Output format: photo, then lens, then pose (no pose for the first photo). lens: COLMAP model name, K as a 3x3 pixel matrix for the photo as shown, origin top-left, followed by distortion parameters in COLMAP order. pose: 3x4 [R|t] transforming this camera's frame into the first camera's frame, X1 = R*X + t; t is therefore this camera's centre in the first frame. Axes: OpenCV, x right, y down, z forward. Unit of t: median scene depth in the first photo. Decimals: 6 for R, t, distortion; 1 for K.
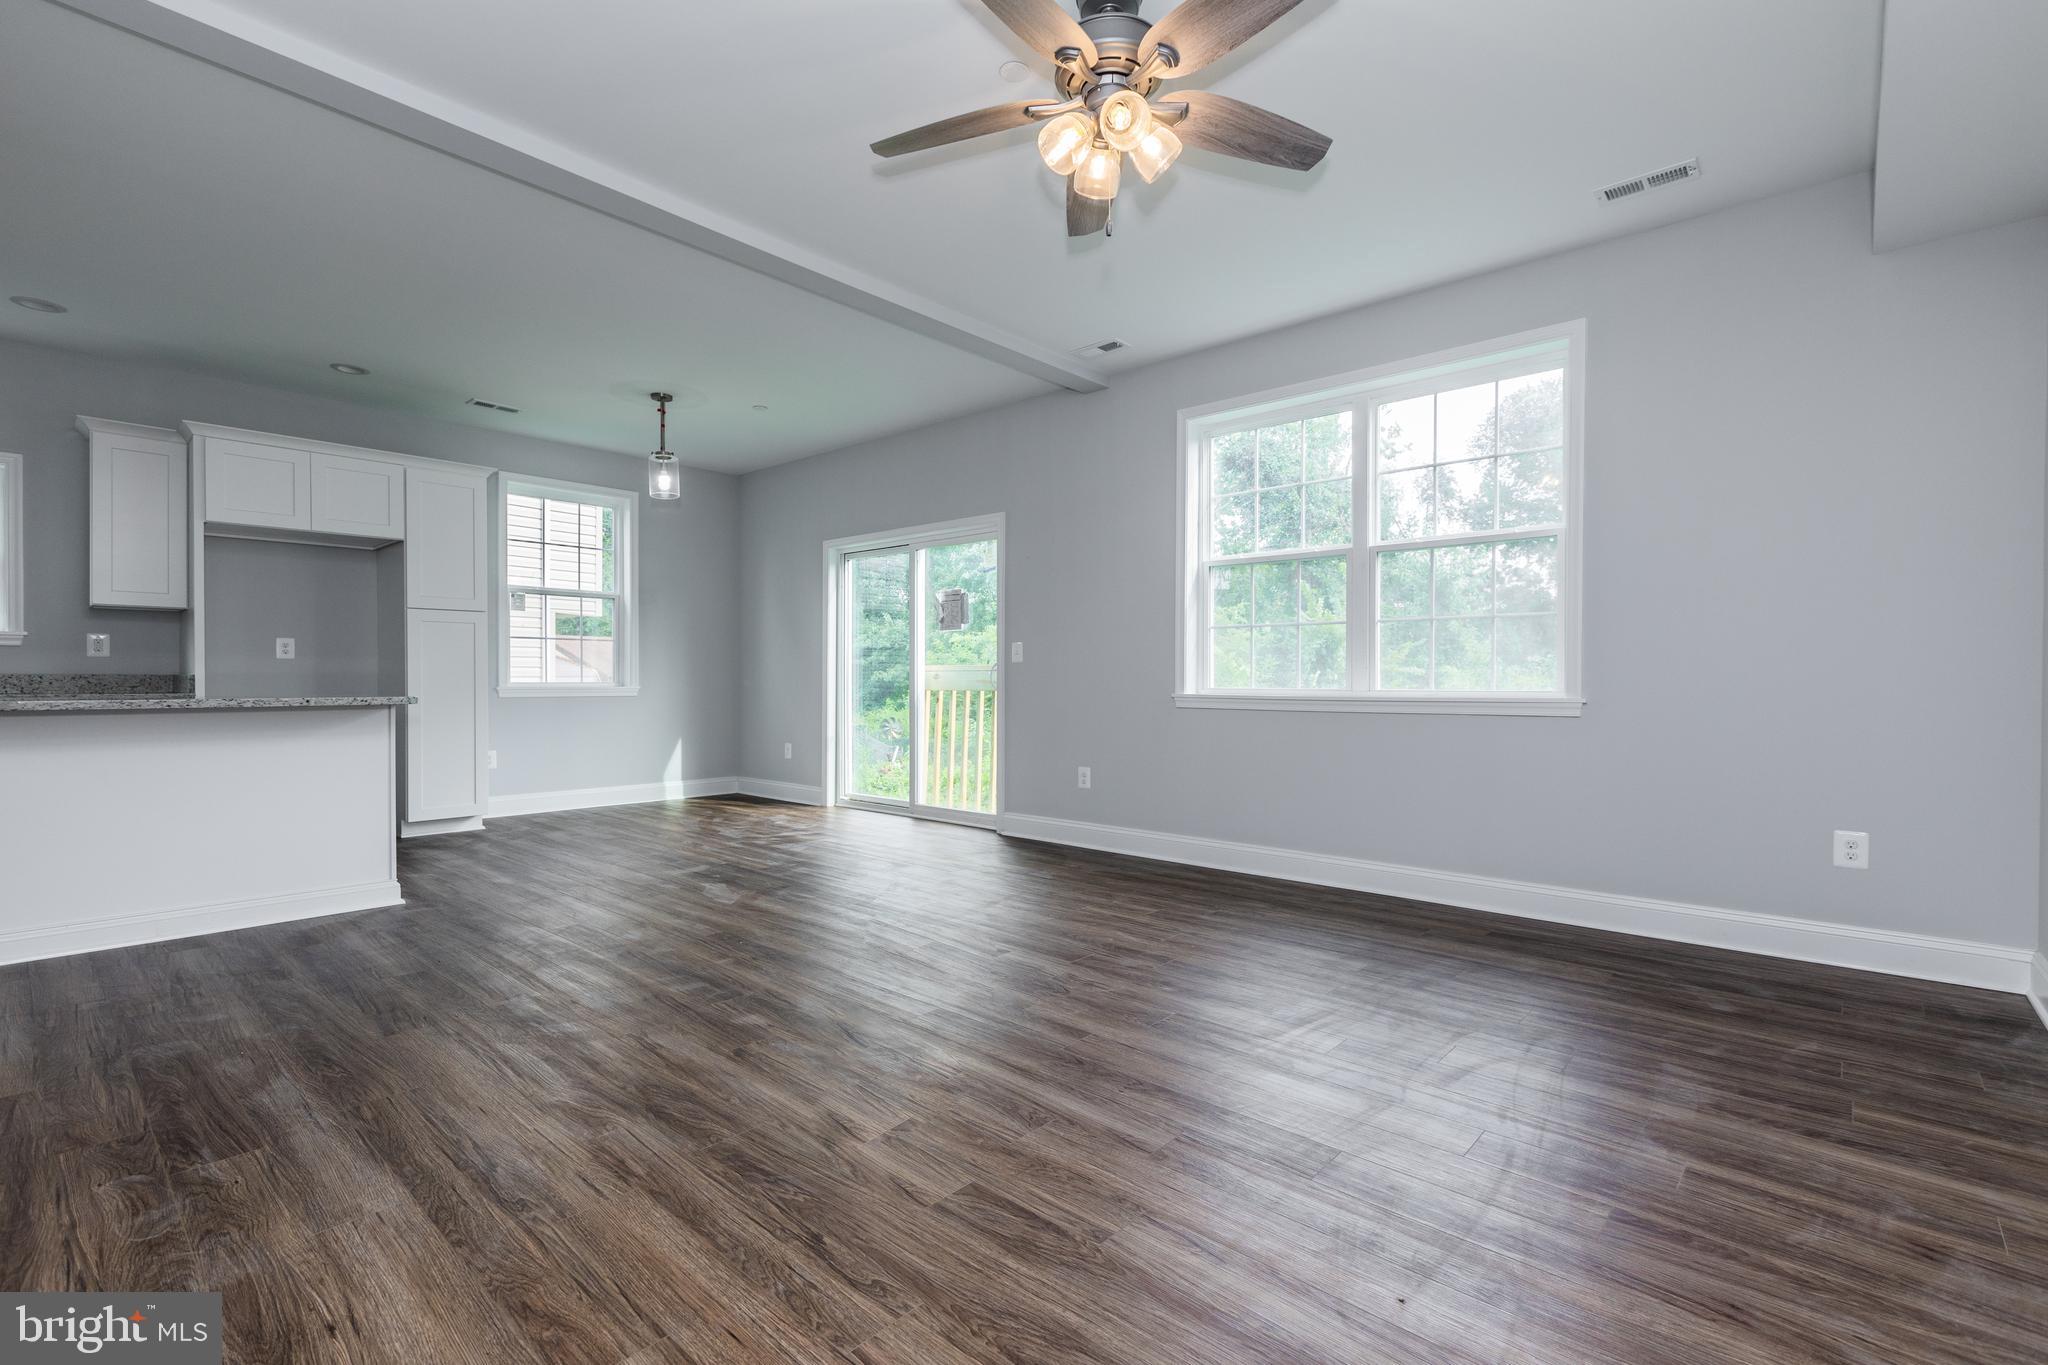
lens RADIAL K [[922.2, 0, 1018.9], [0, 922.2, 687.9], [0, 0, 1]] dist [0.002246, -0.001438]
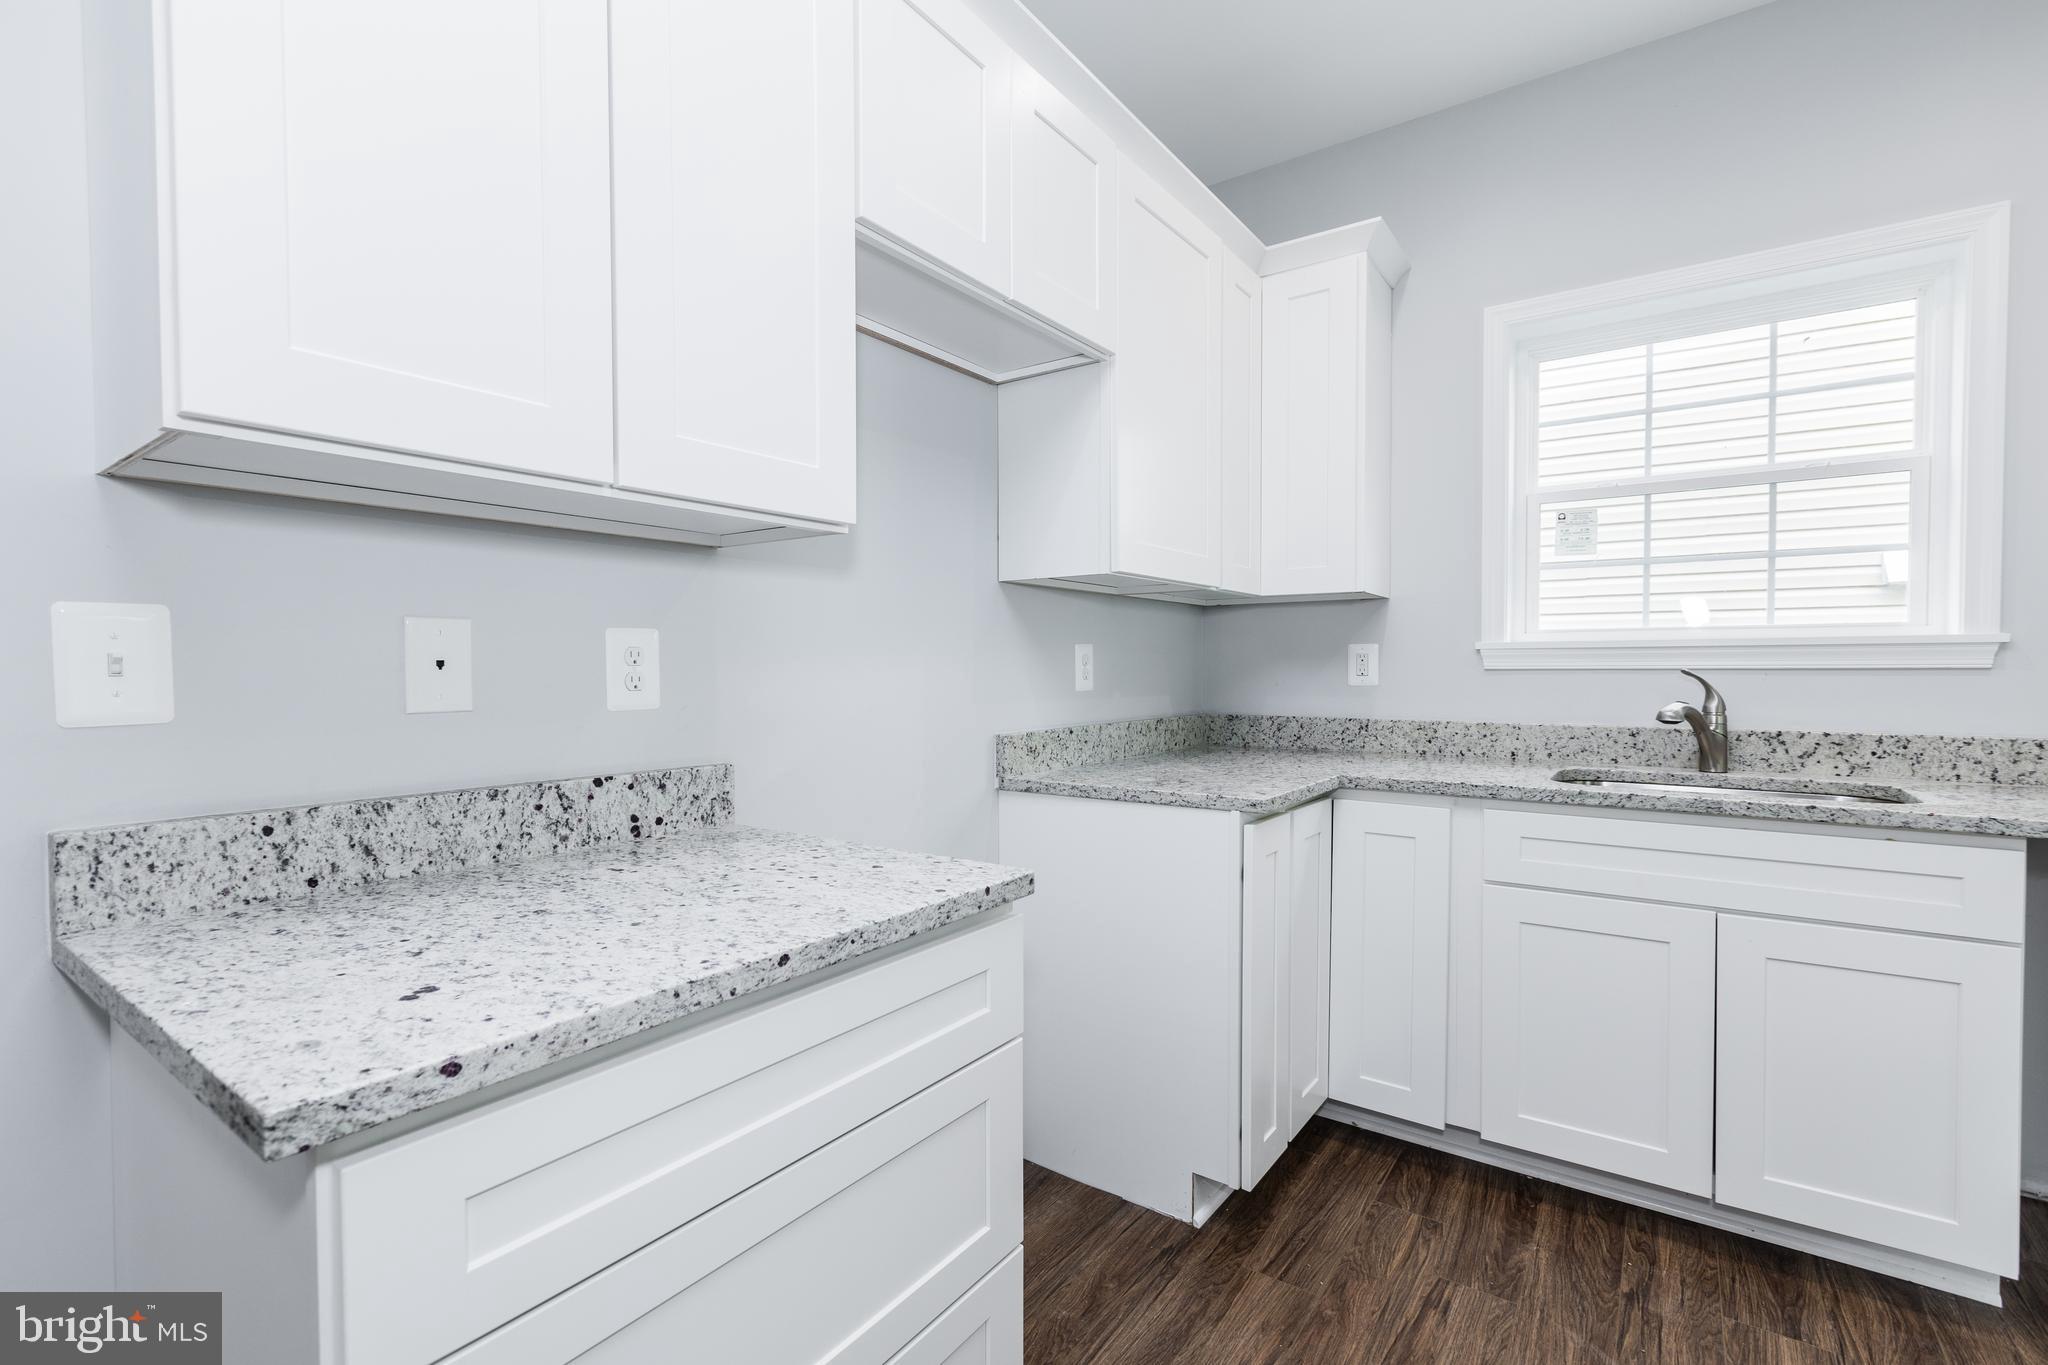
lens RADIAL K [[923.2, 0, 1015.8], [0, 923.2, 688.2], [0, 0, 1]] dist [0.003272, -0.000350]
pose [[0.108360, 0.025847, -0.993776, -1.011438], [-0.004625, 0.999664, 0.025496, -0.064355], [0.994101, 0.001834, 0.108443, 0.733097]]
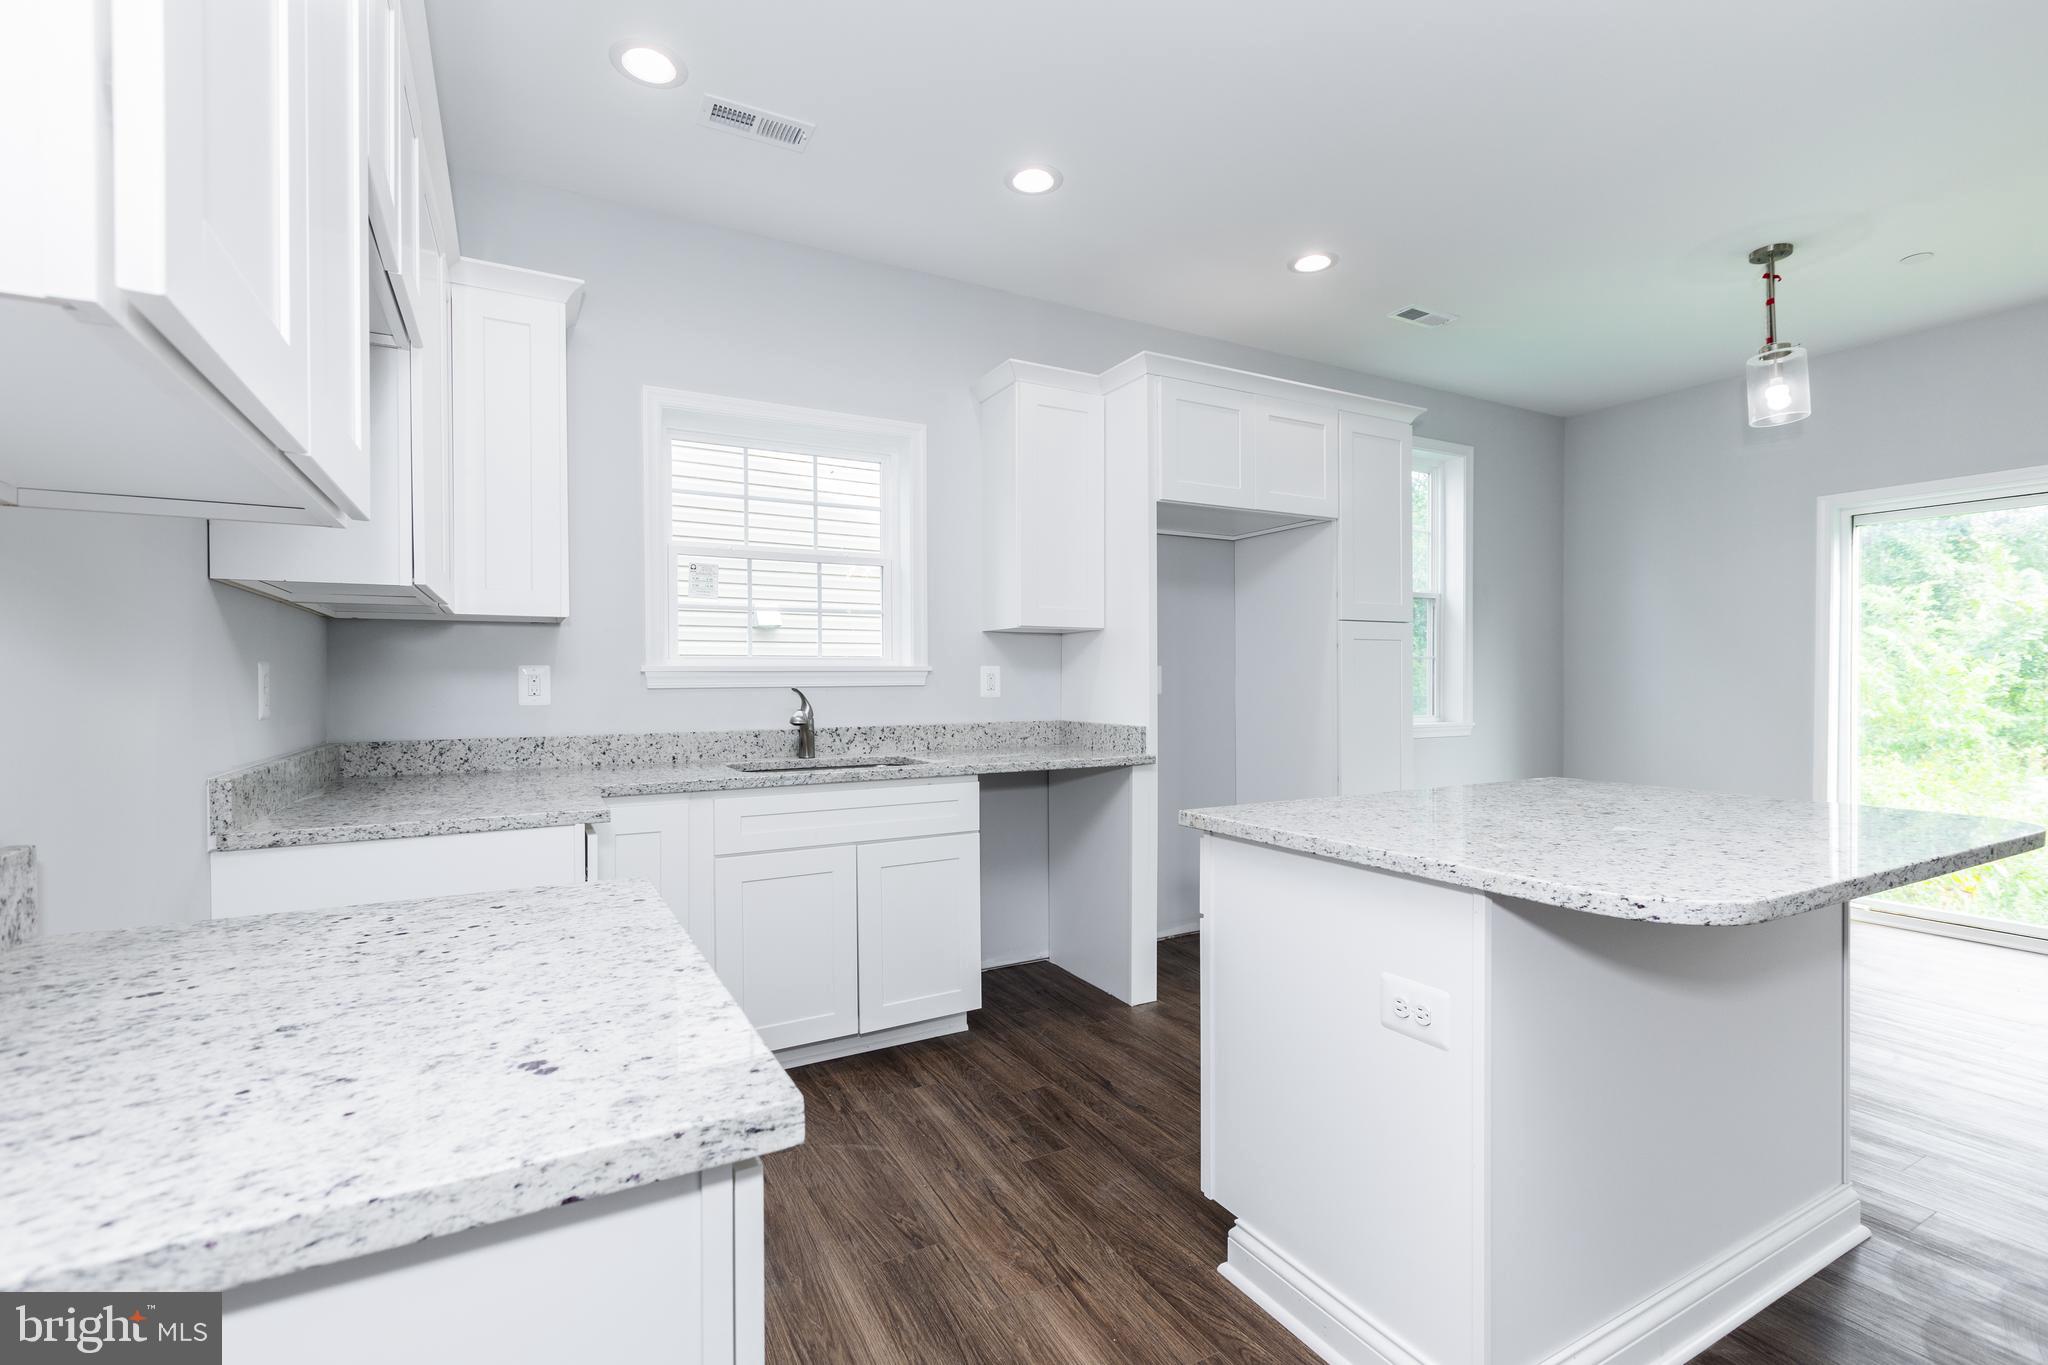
lens RADIAL K [[922.2, 0, 1018.9], [0, 922.2, 687.9], [0, 0, 1]] dist [0.002246, -0.001438]
pose [[0.942629, -0.000825, -0.333840, -1.084444], [0.001823, 0.999995, 0.002678, -0.064800], [0.333836, -0.003133, 0.942626, 0.471930]]
